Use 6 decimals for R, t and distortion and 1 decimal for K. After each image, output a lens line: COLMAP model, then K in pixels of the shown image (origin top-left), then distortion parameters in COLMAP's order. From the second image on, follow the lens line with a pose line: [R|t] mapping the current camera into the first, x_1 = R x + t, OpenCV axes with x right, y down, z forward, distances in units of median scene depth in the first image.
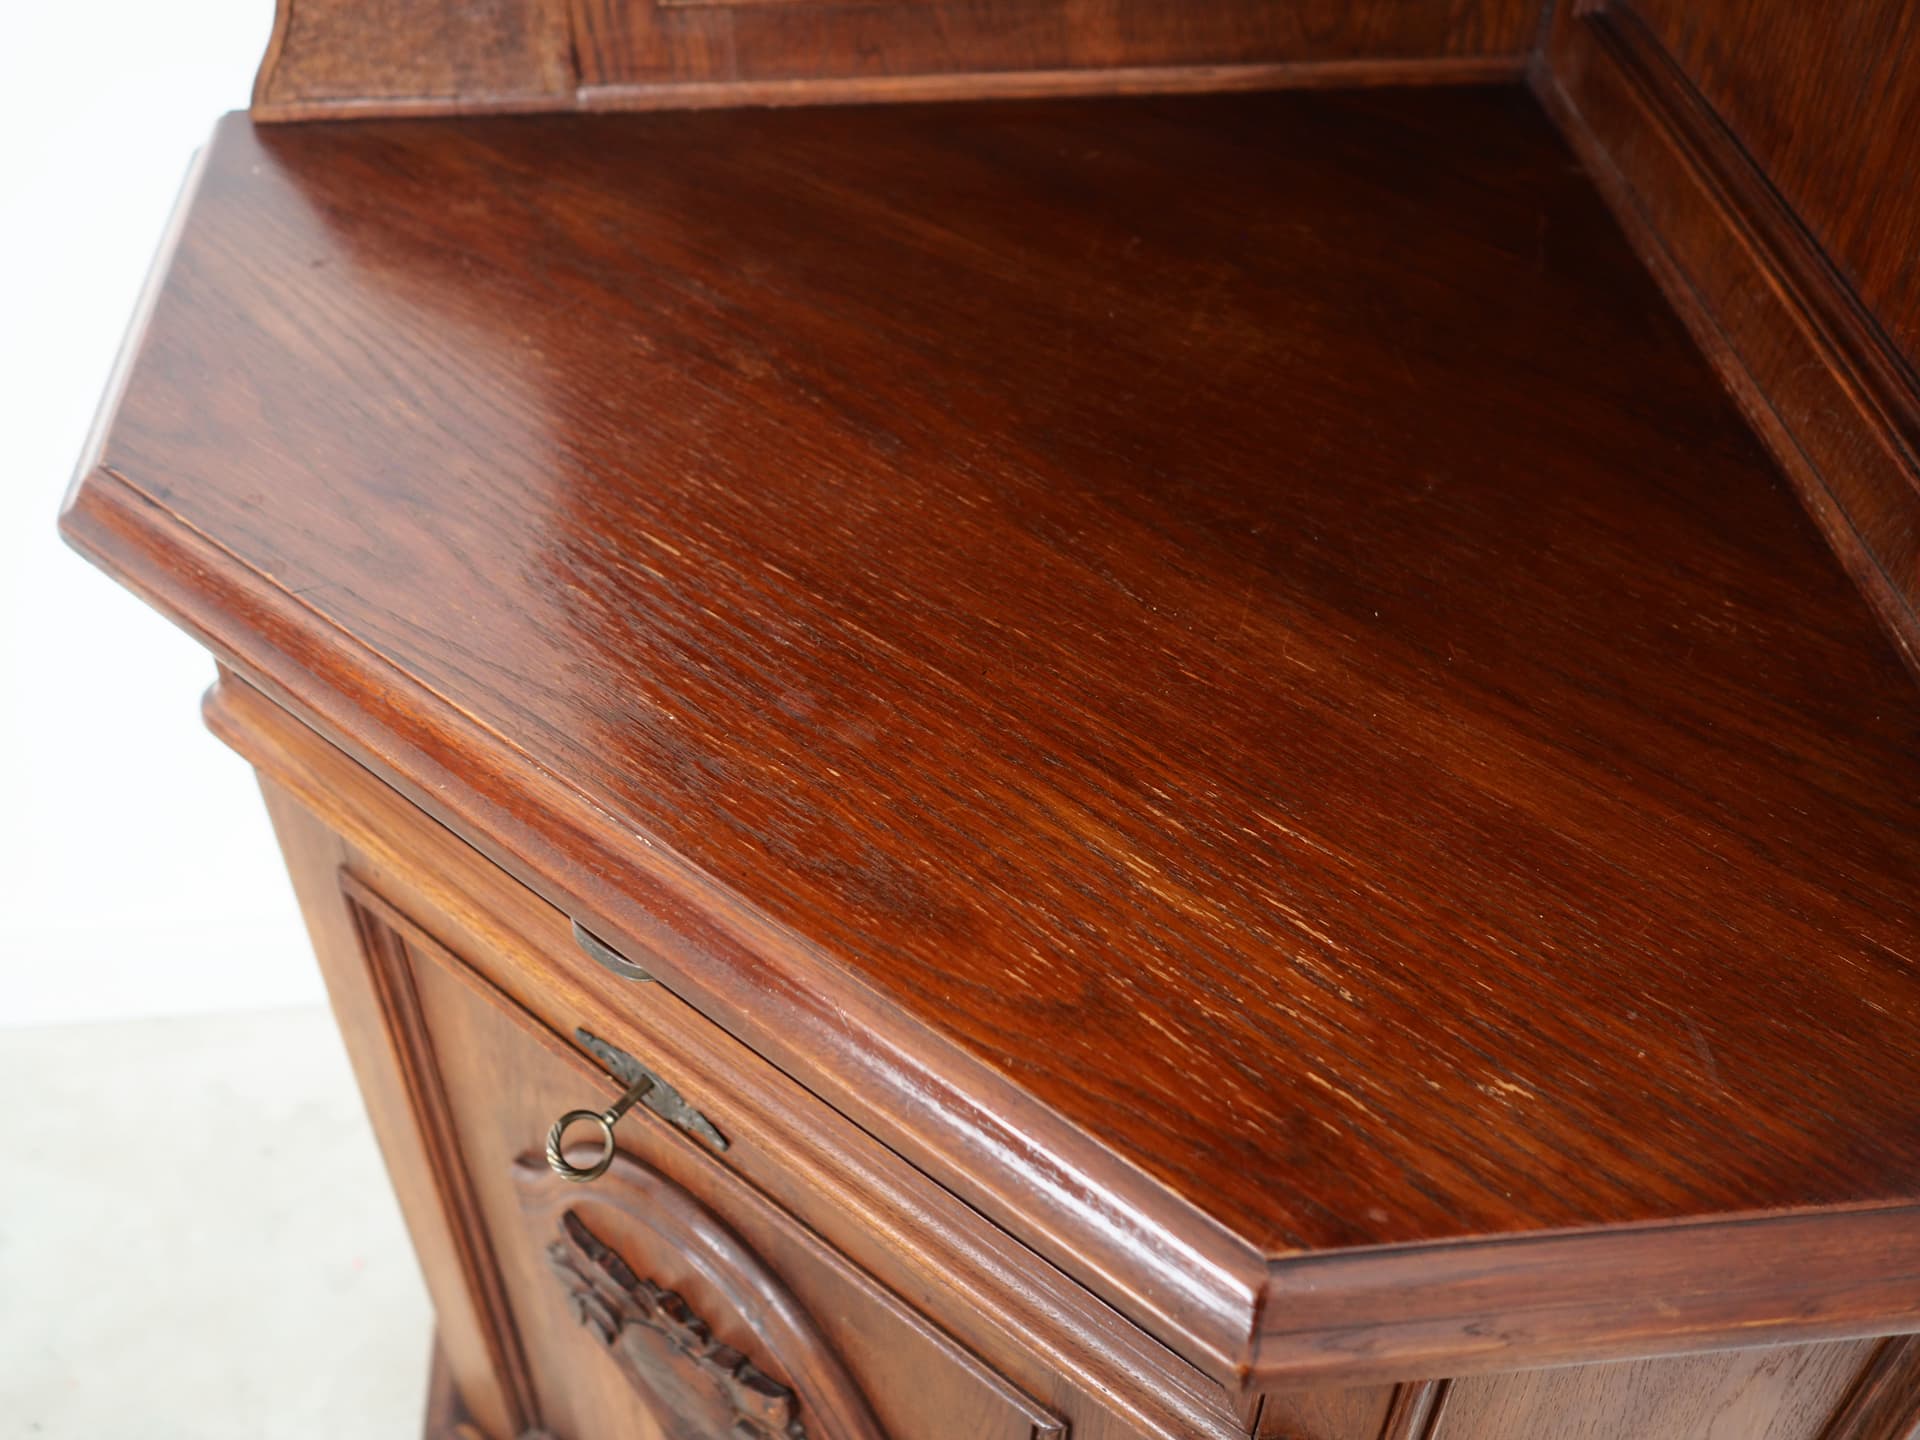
lens RADIAL K [[2000.3, 0, 997.1], [0, 2000.3, 689.6], [0, 0, 1]] dist [-0.012718, -0.010768]
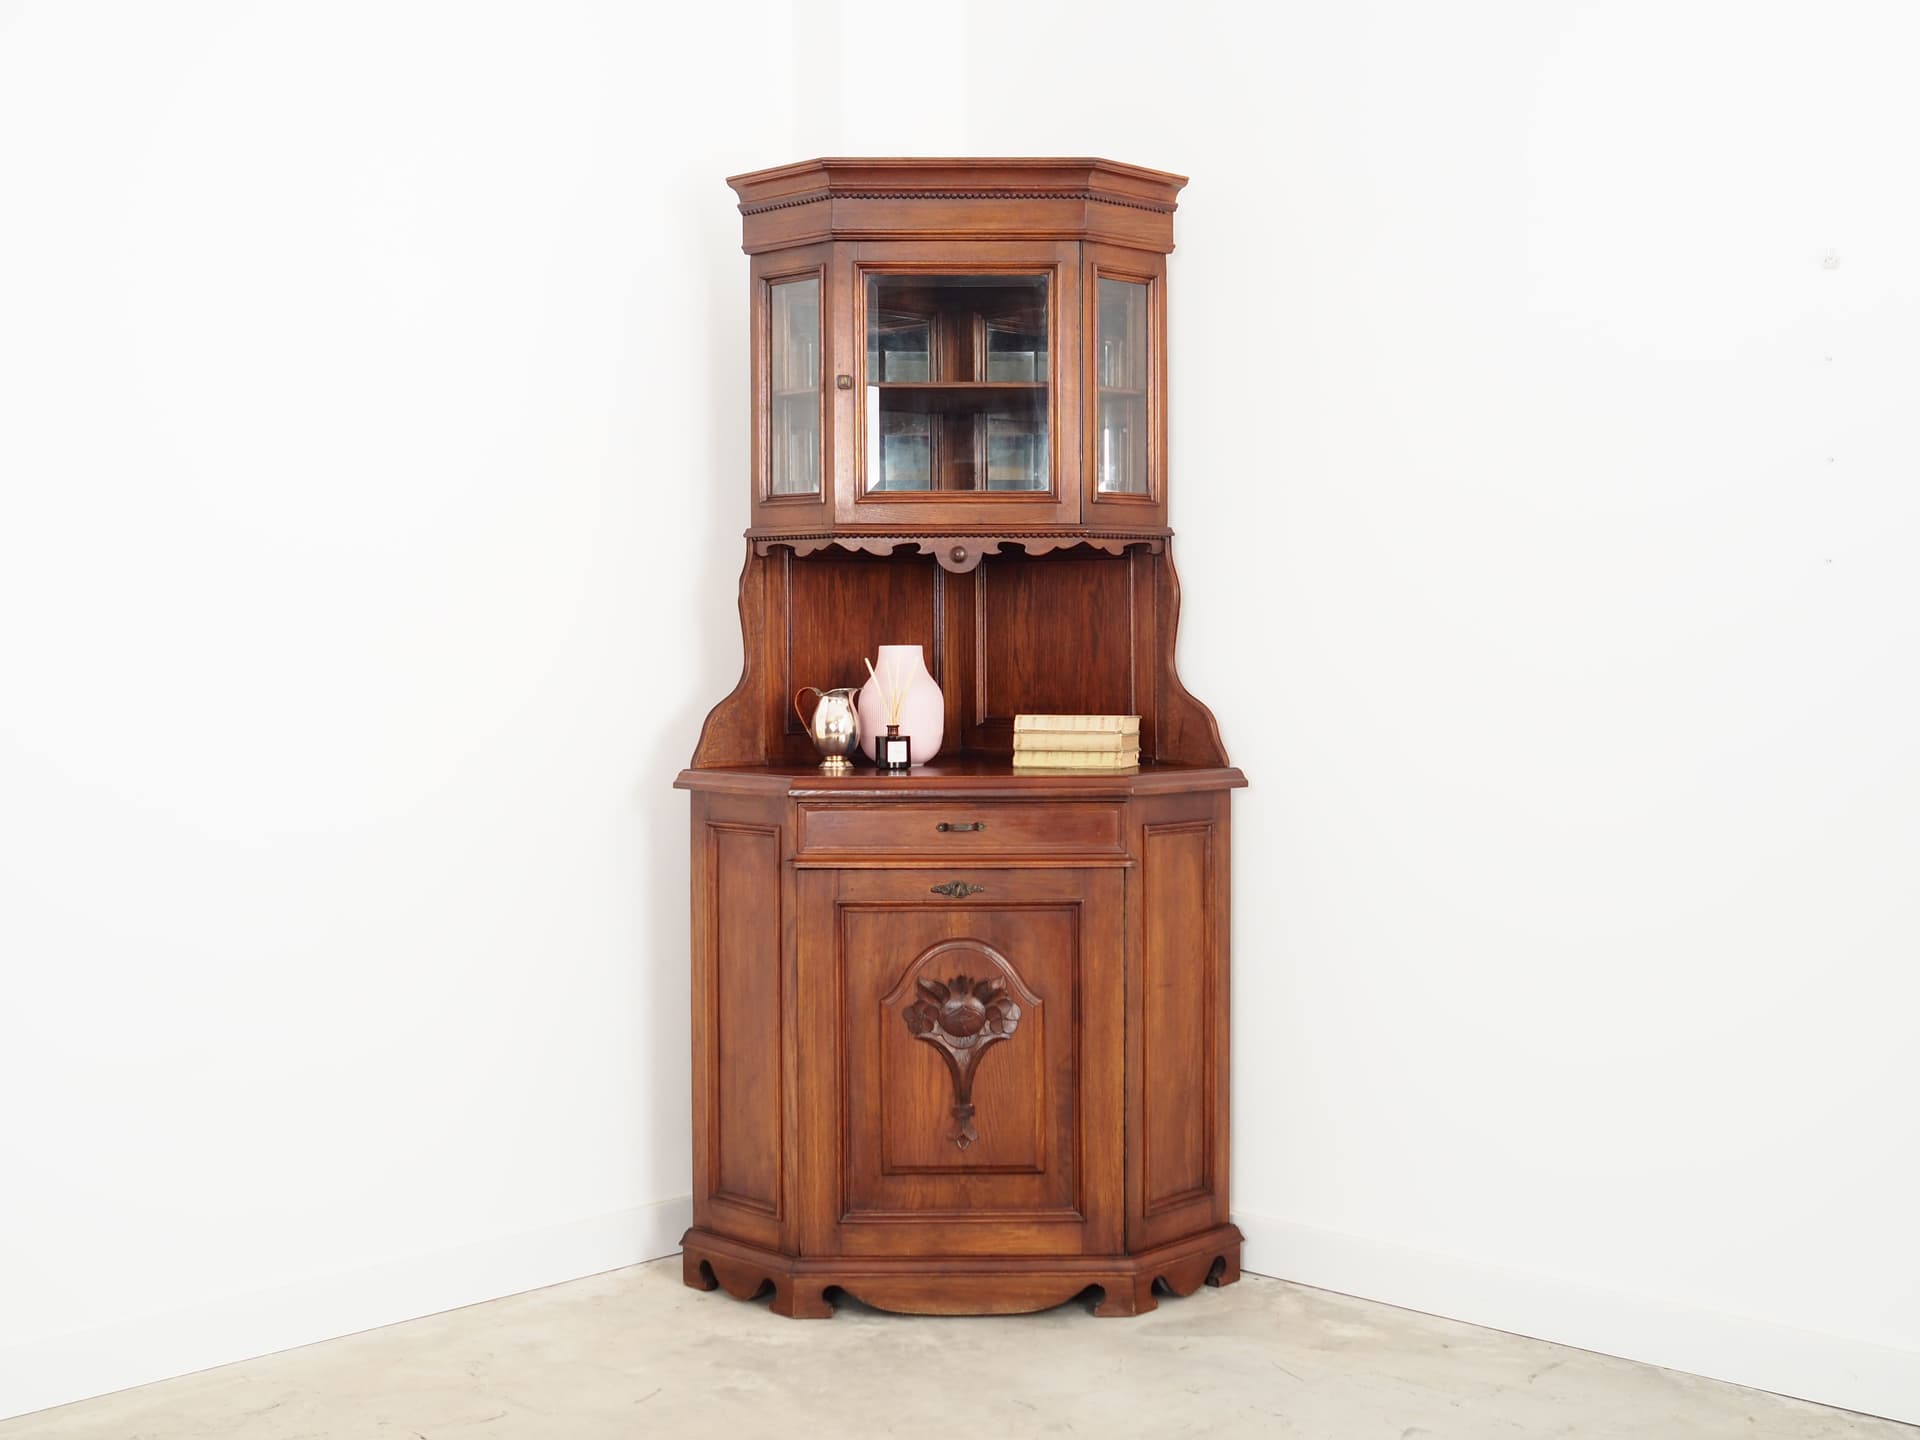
lens RADIAL K [[2319.9, 0, 963.5], [0, 2319.9, 691.3], [0, 0, 1]] dist [-0.015584, -0.003557]
pose [[0.776575, -0.038344, 0.628857, -2.939793], [0.445554, 0.739126, -0.505148, 2.159556], [-0.445435, 0.672475, 0.591071, -1.966507]]
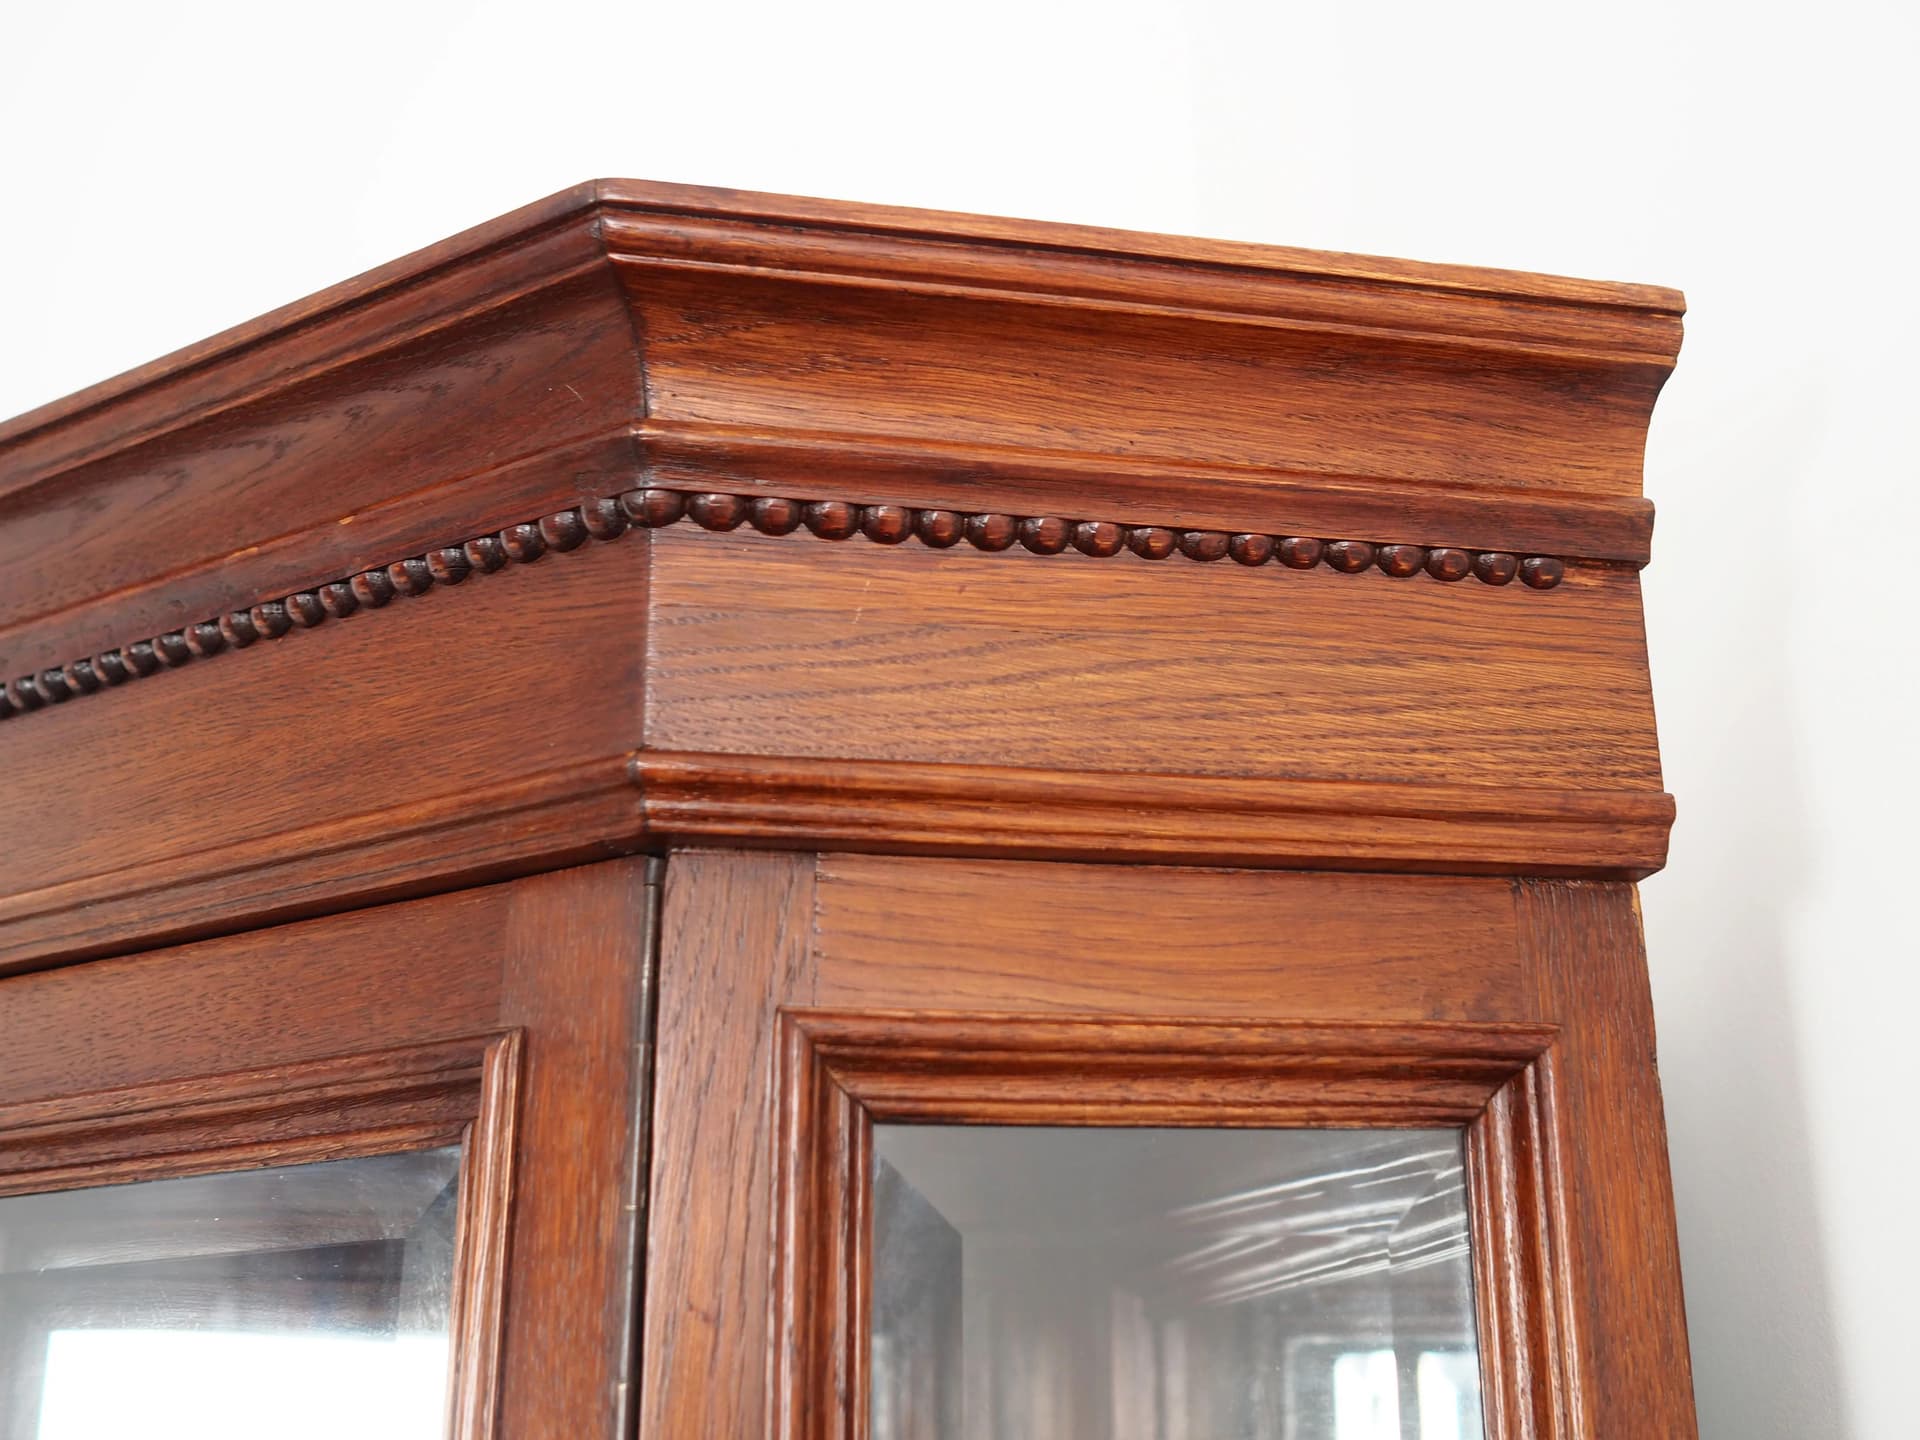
lens RADIAL K [[2172.6, 0, 1094.6], [0, 2172.6, 651.3], [0, 0, 1]] dist [-0.027301, 0.030071]
pose [[0.993915, 0.004295, 0.110068, 0.207714], [0.096428, 0.449093, -0.888267, -0.243707], [-0.053246, 0.893475, 0.445946, -0.250360]]
